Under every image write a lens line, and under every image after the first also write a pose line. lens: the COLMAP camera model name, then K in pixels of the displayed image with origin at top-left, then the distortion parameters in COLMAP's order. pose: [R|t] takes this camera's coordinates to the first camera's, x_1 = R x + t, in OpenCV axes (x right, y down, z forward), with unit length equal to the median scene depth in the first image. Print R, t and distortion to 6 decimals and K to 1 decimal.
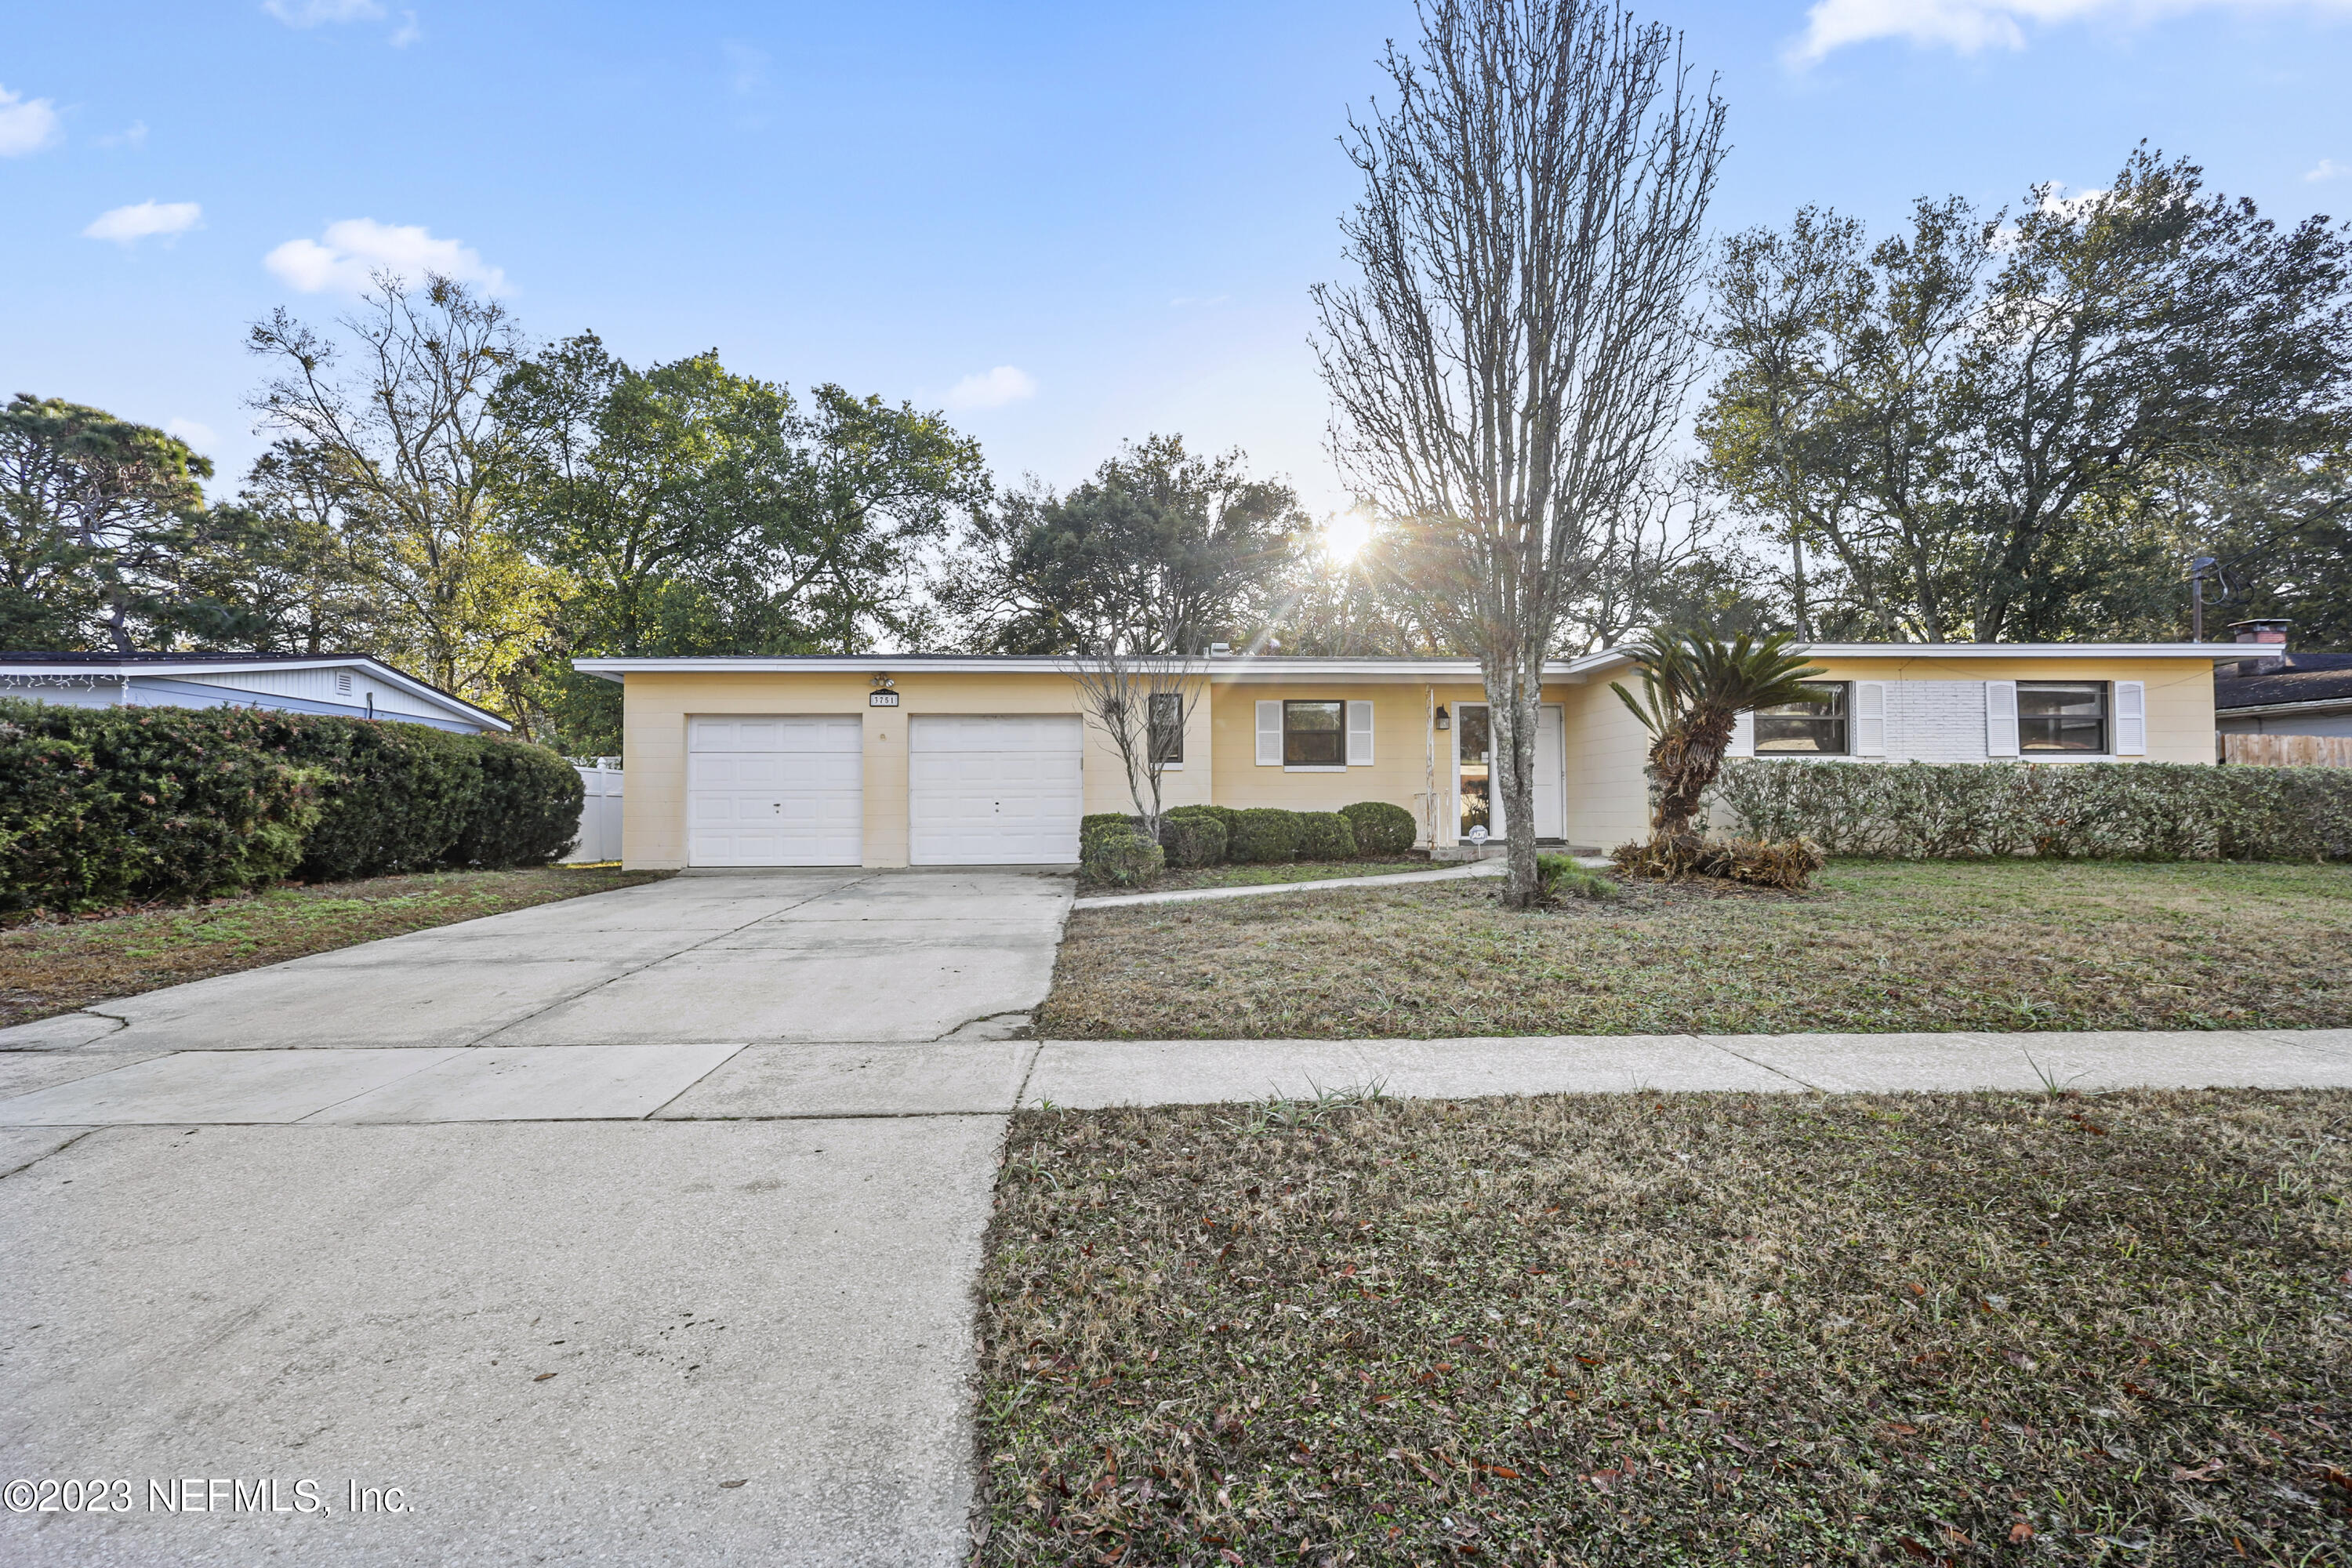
lens RADIAL K [[1073.2, 0, 1182.2], [0, 1073.2, 785.7], [0, 0, 1]] dist [-0.000506, 0.000270]
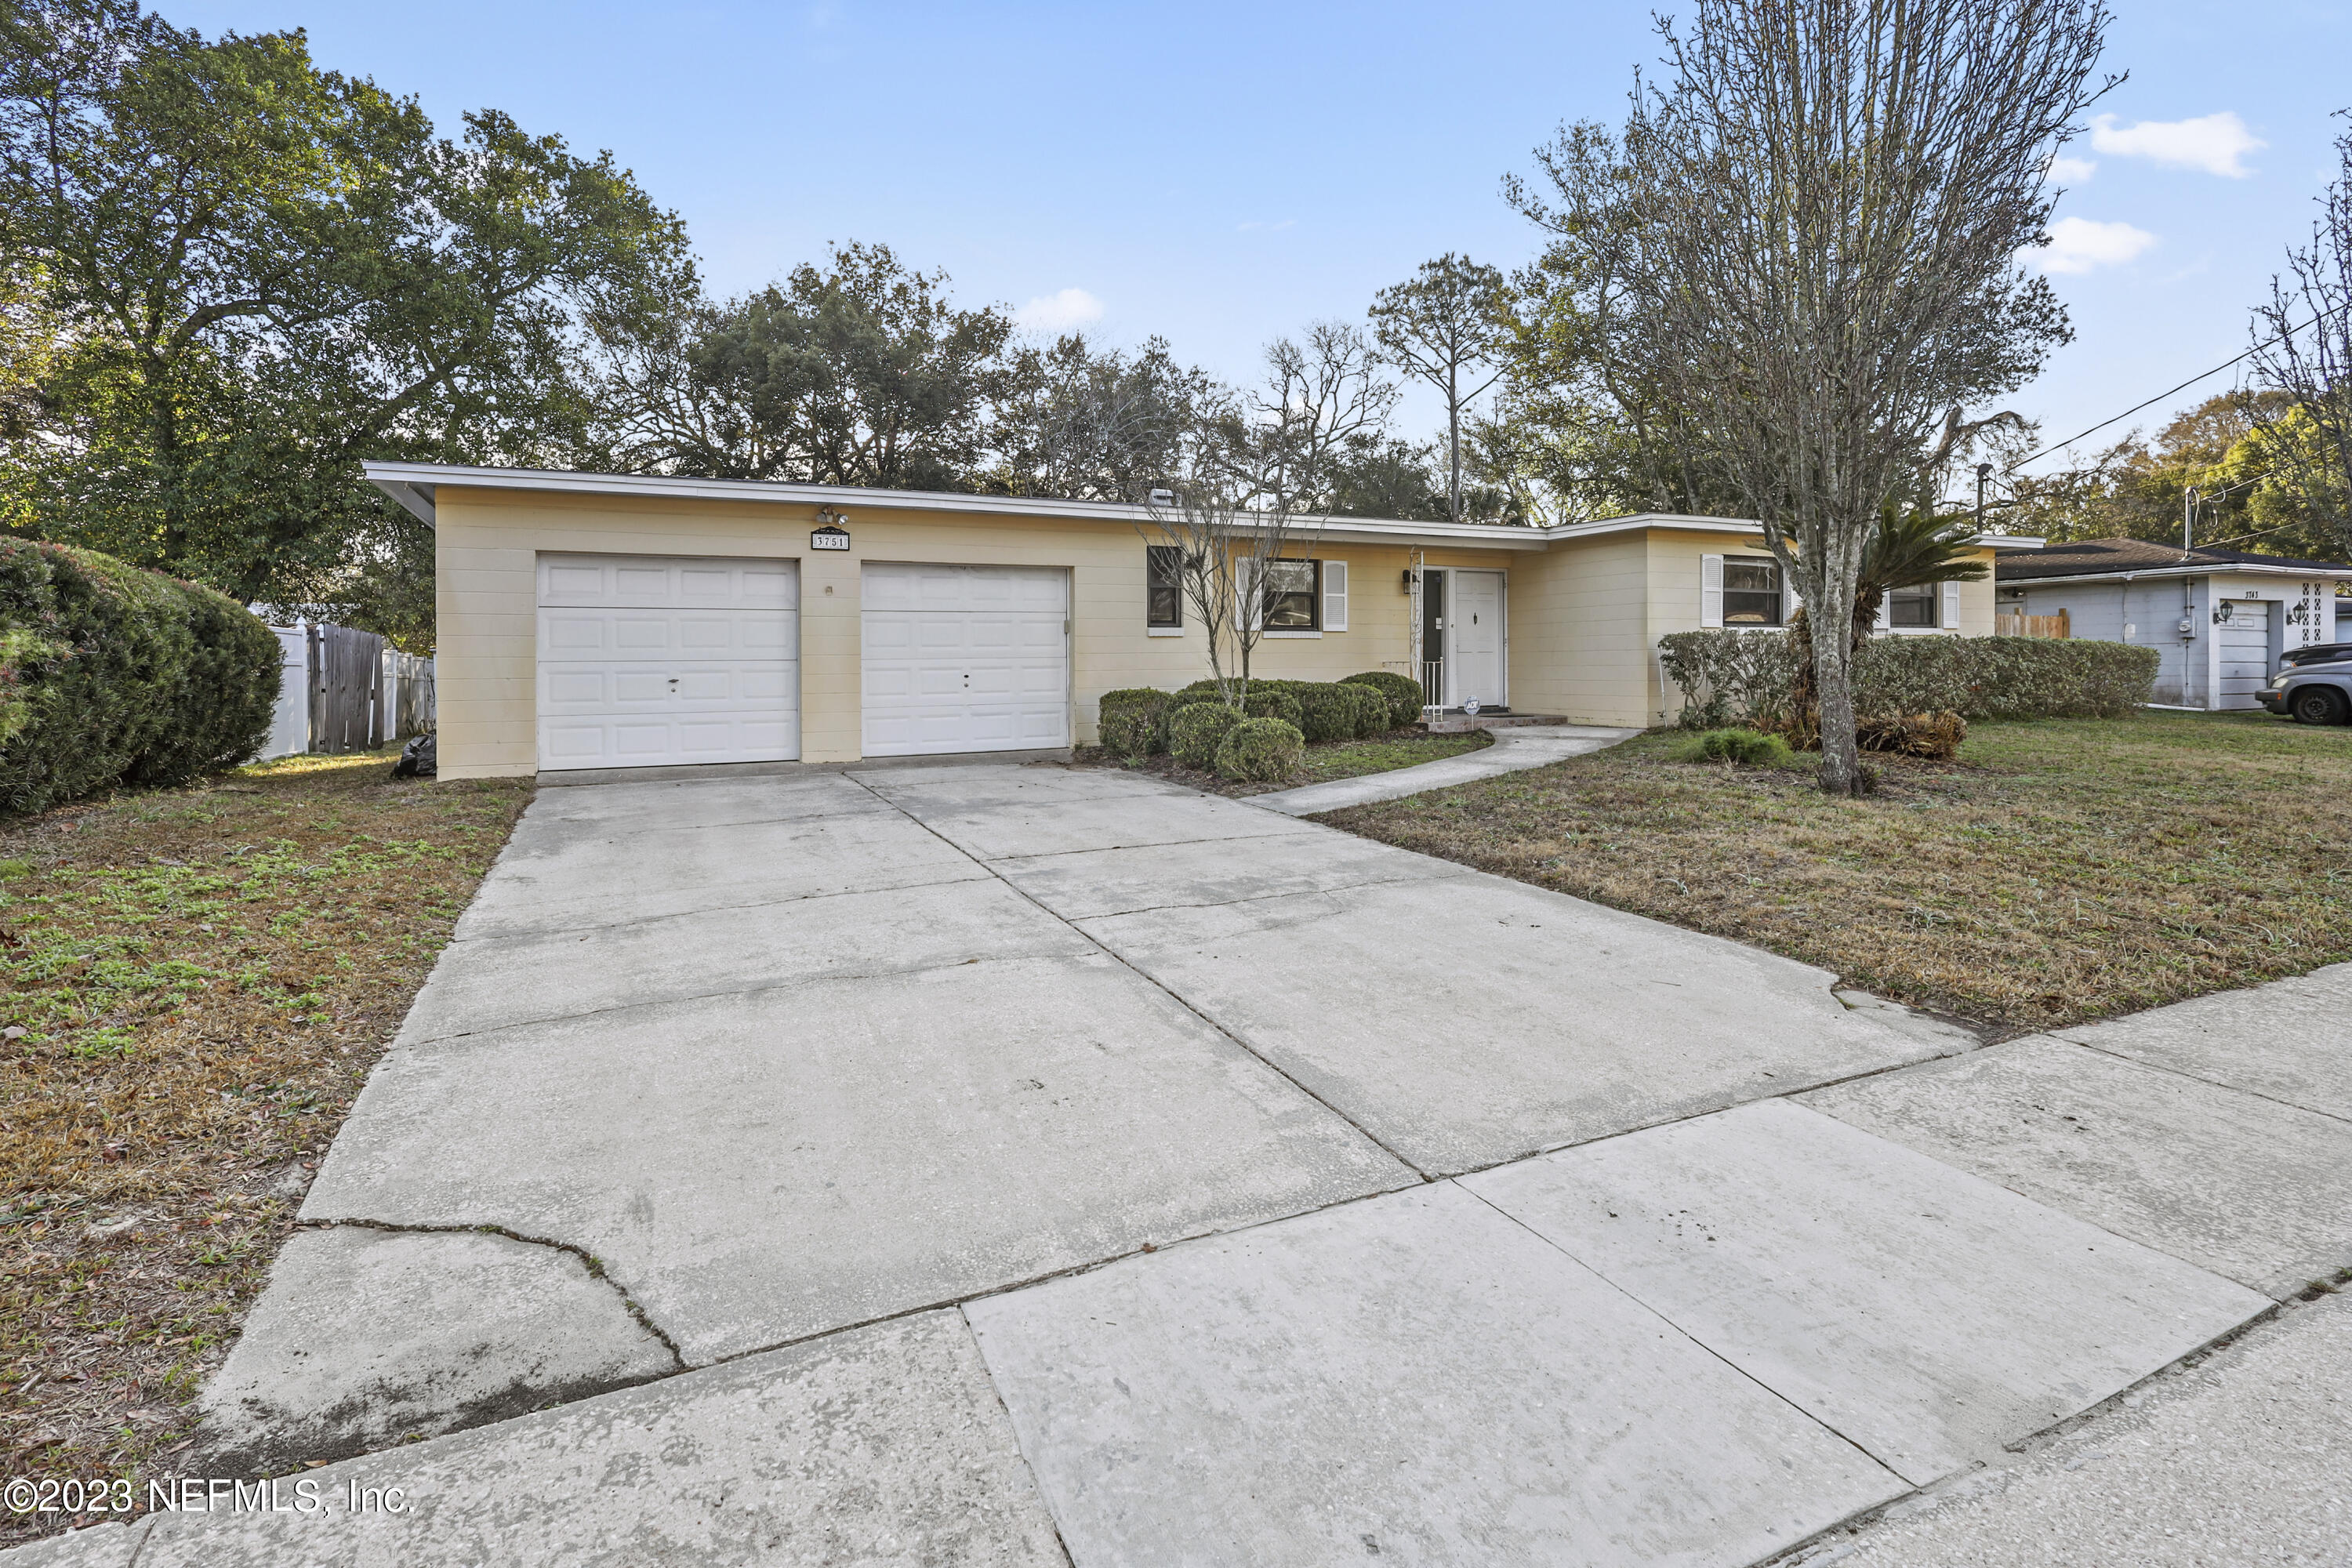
lens RADIAL K [[1073.2, 0, 1157.7], [0, 1073.2, 689.4], [0, 0, 1]] dist [-0.000506, 0.000270]
pose [[0.930243, -0.013587, 0.366694, -0.316456], [-0.004657, 0.998797, 0.048822, -0.013074], [-0.366916, -0.047124, 0.929060, 0.197668]]
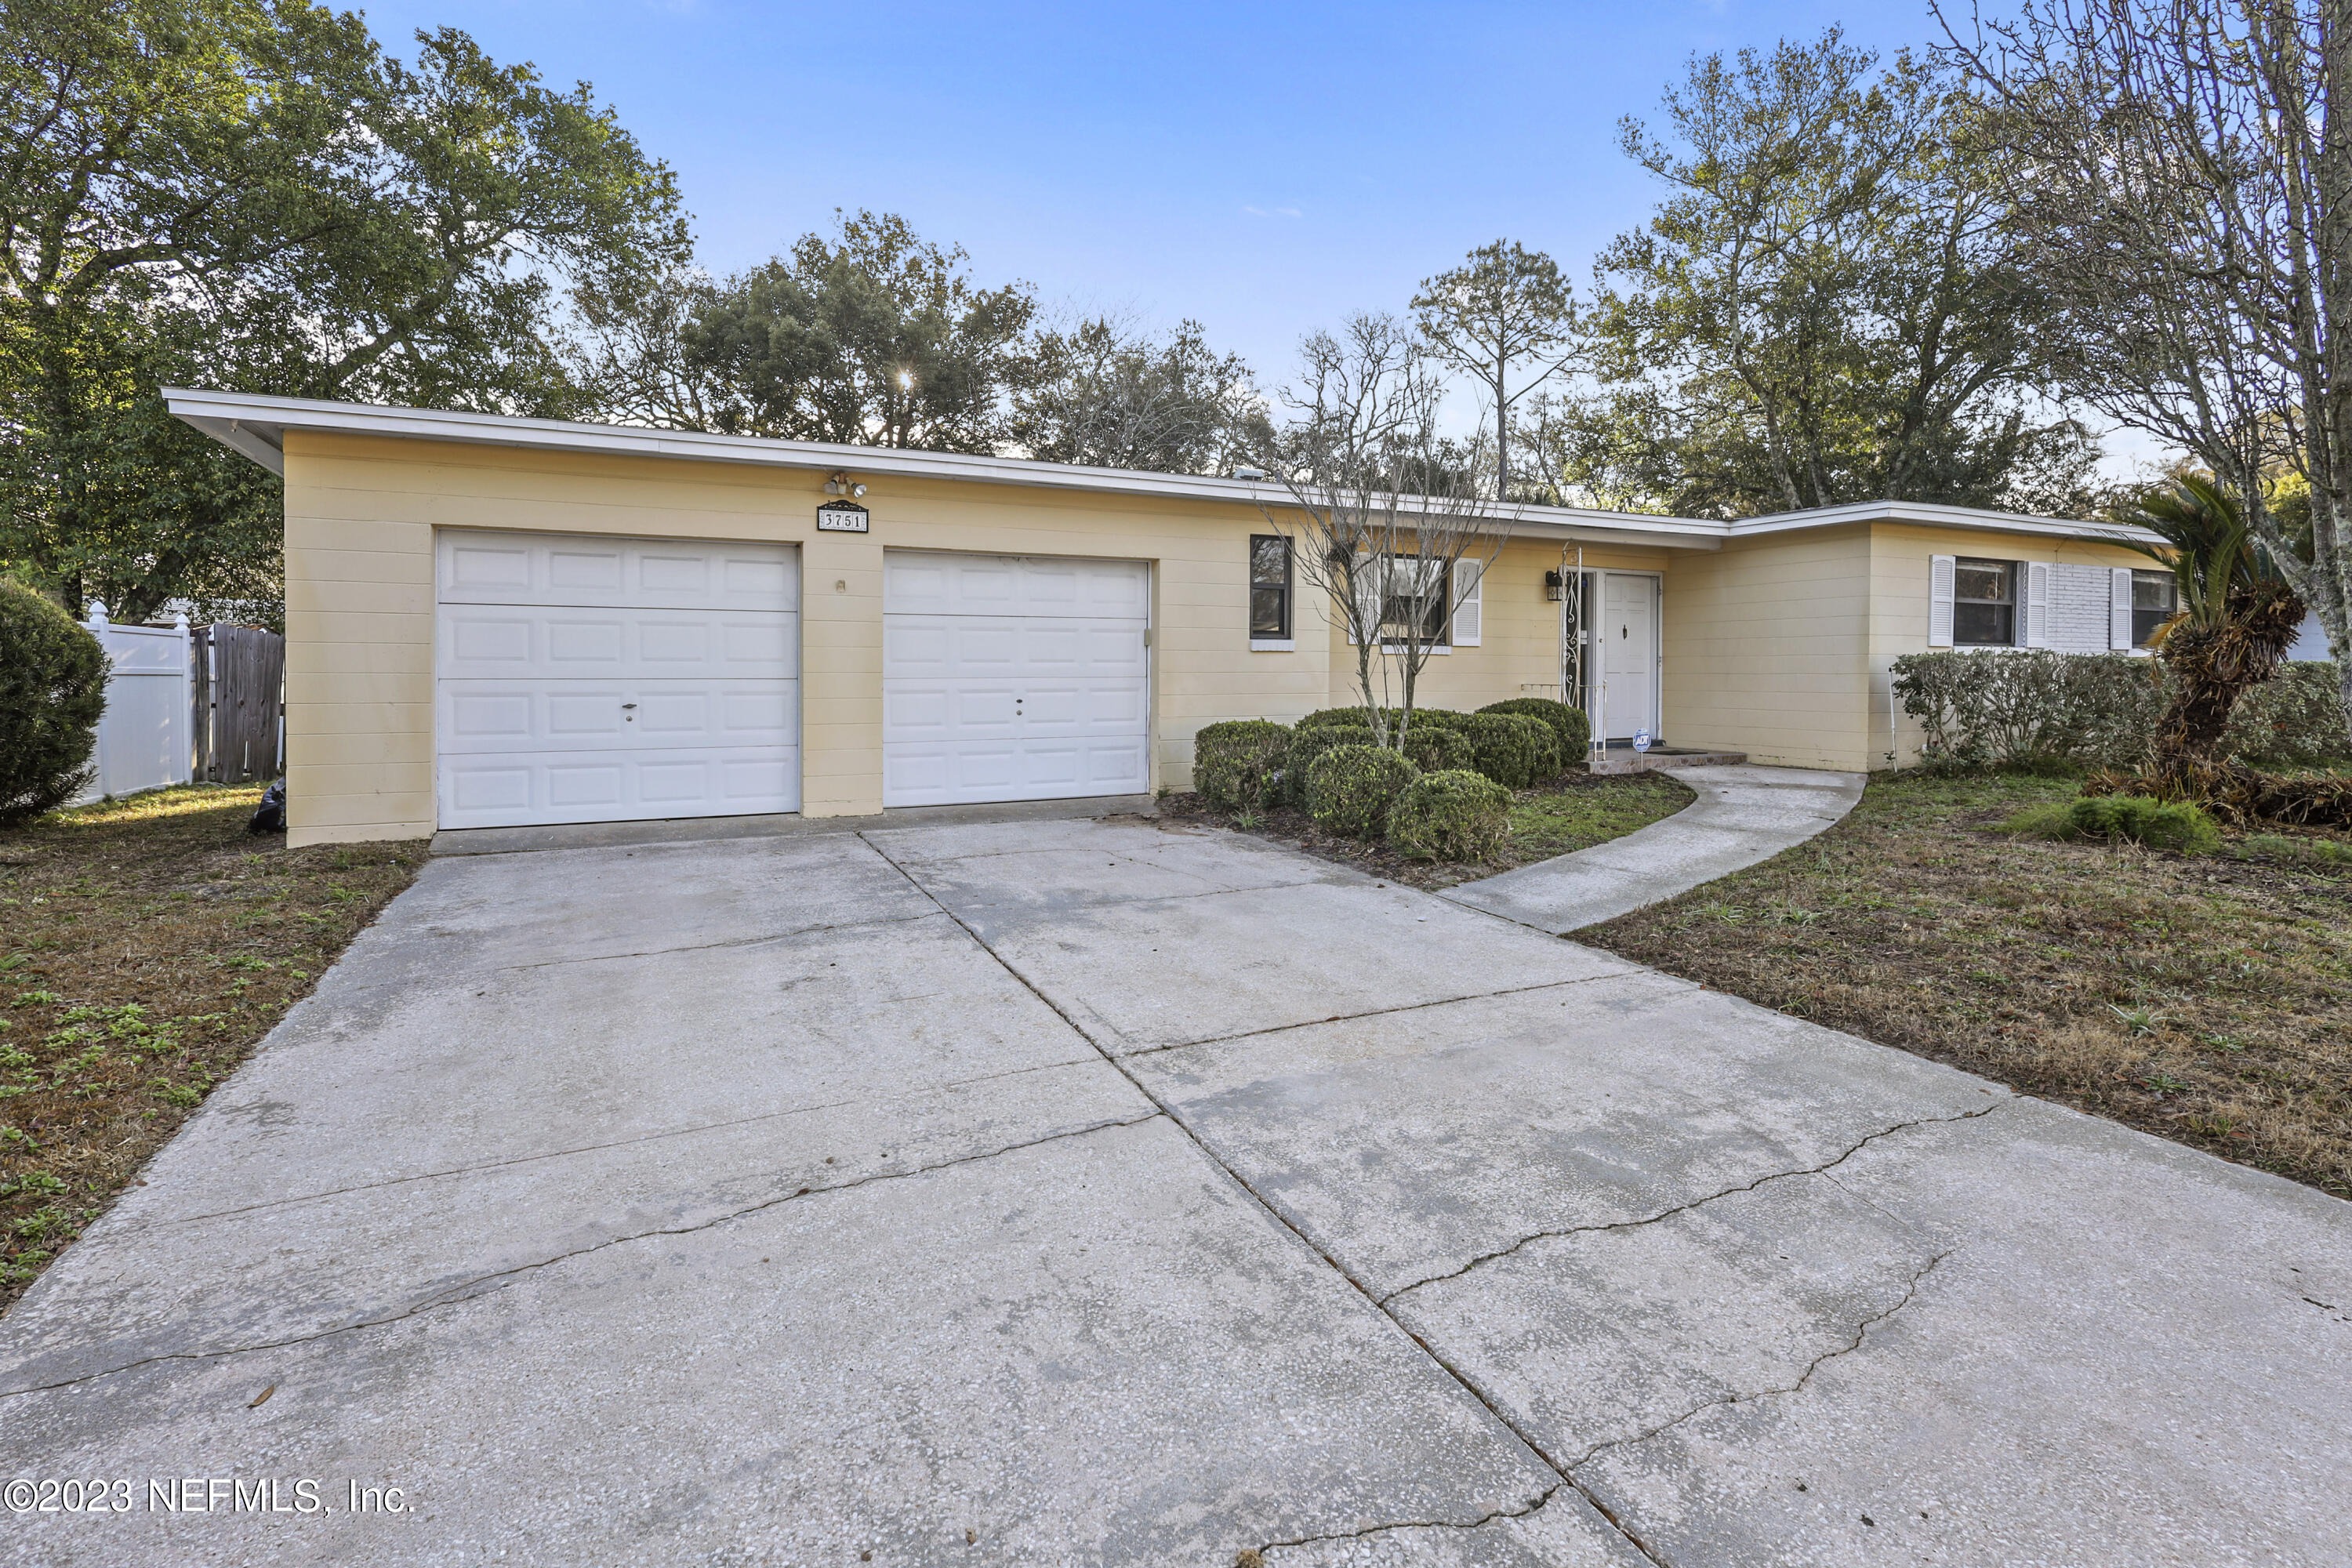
lens RADIAL K [[1073.2, 0, 1163.3], [0, 1073.2, 708.7], [0, 0, 1]] dist [-0.000506, 0.000270]
pose [[0.929628, -0.007850, 0.368415, -0.305285], [-0.015055, 0.998129, 0.059257, -0.016146], [-0.368191, -0.060633, 0.927771, 0.384170]]
